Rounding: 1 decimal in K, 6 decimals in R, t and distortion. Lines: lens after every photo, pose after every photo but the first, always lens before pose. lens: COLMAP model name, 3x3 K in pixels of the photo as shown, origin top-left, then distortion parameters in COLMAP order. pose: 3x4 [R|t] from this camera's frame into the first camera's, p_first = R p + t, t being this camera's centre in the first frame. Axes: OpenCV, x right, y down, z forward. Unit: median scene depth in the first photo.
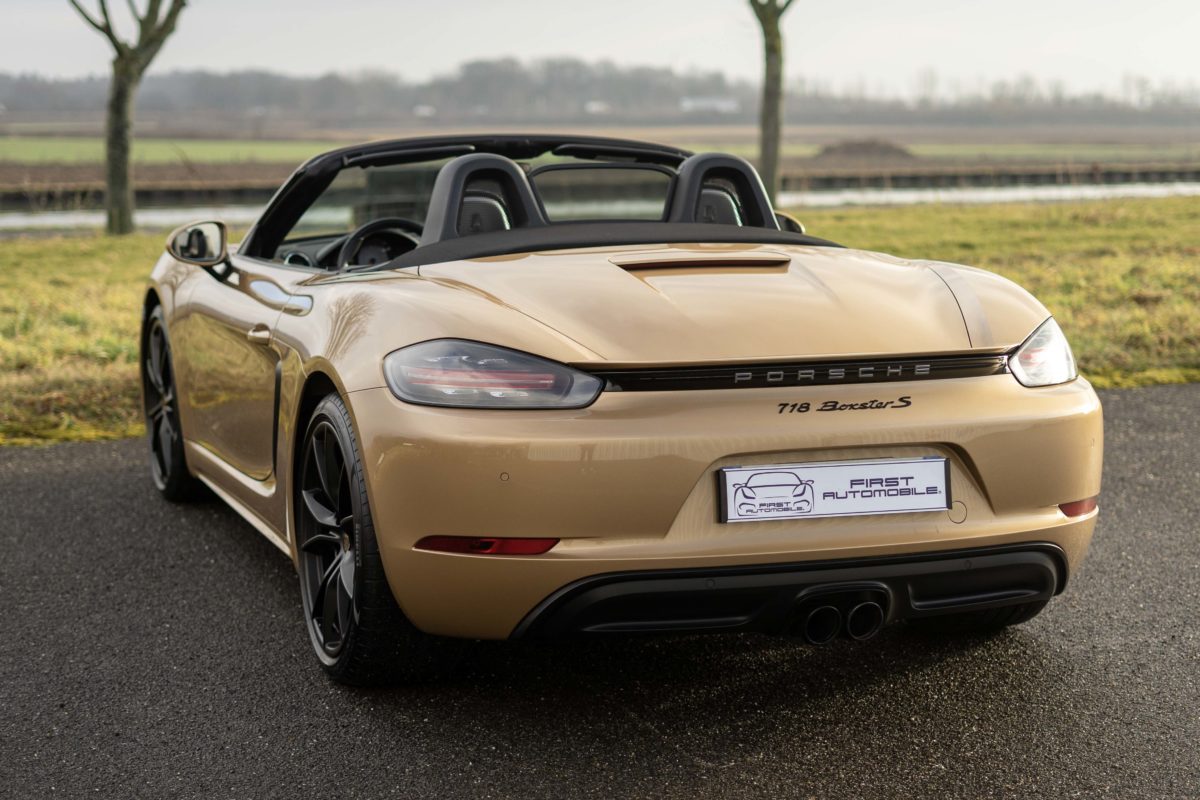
lens RADIAL K [[2455.7, 0, 600.0], [0, 2455.7, 400.0], [0, 0, 1]] dist [0.017831, 0.167685]
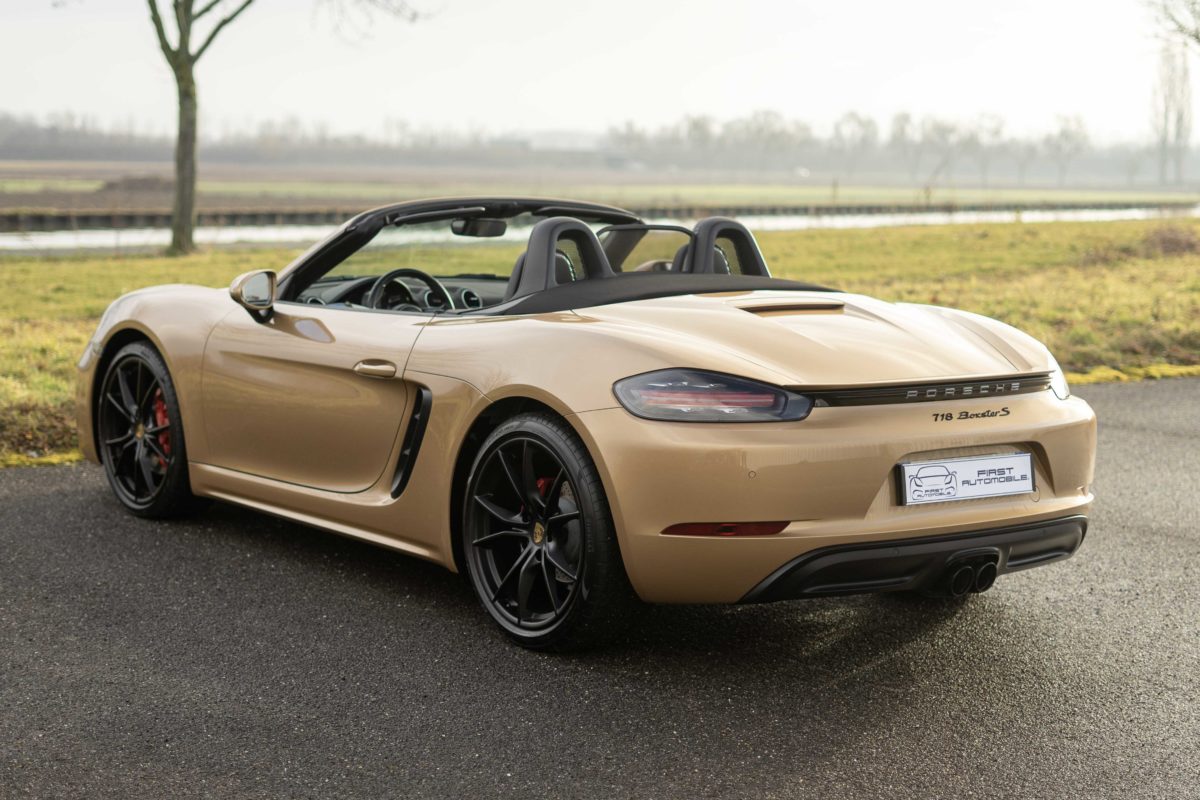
lens RADIAL K [[2455.7, 0, 600.0], [0, 2455.7, 400.0], [0, 0, 1]] dist [0.017831, 0.167685]
pose [[0.949006, -0.016763, 0.314812, -0.500704], [0.021183, 0.999719, -0.010621, 0.004105], [-0.314546, 0.016748, 0.949095, -0.190054]]
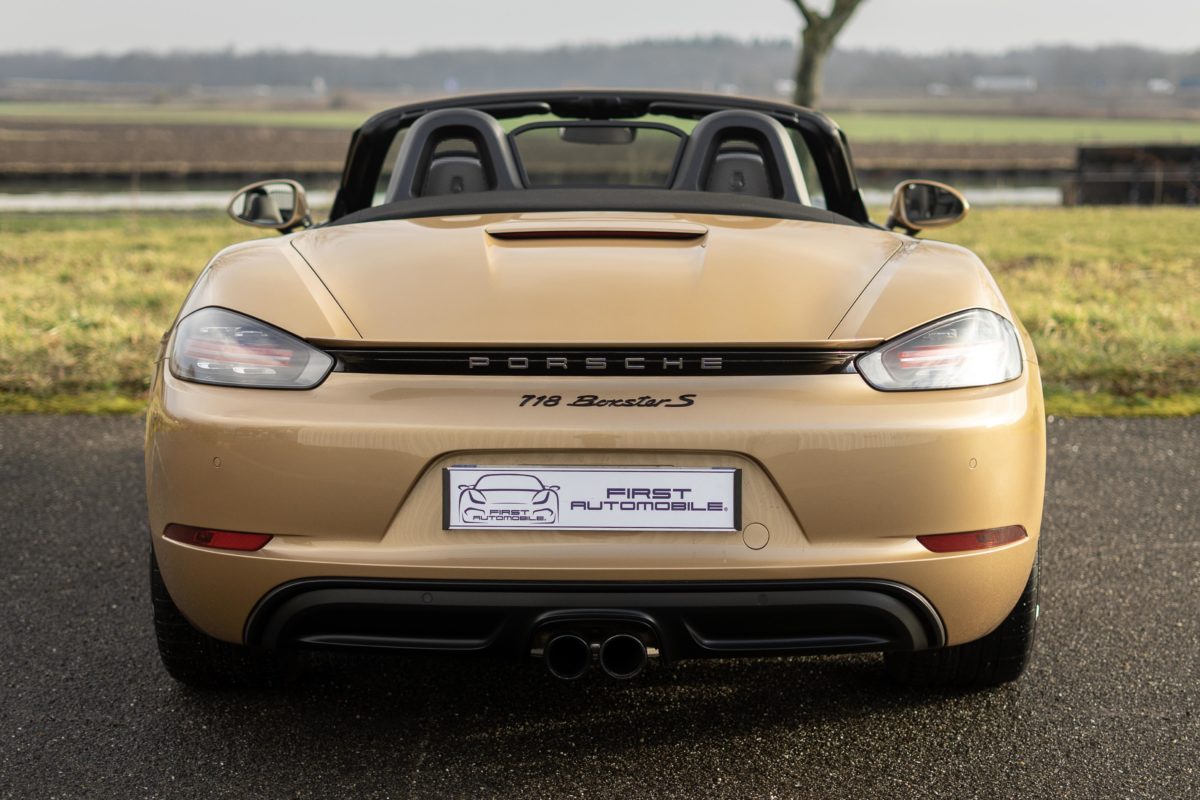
lens RADIAL K [[2455.7, 0, 600.0], [0, 2455.7, 400.0], [0, 0, 1]] dist [0.017831, 0.167685]
pose [[0.944030, 0.046042, -0.326629, 0.371575], [-0.043337, 0.998939, 0.015559, -0.011097], [0.326999, -0.000534, 0.945024, 0.192221]]
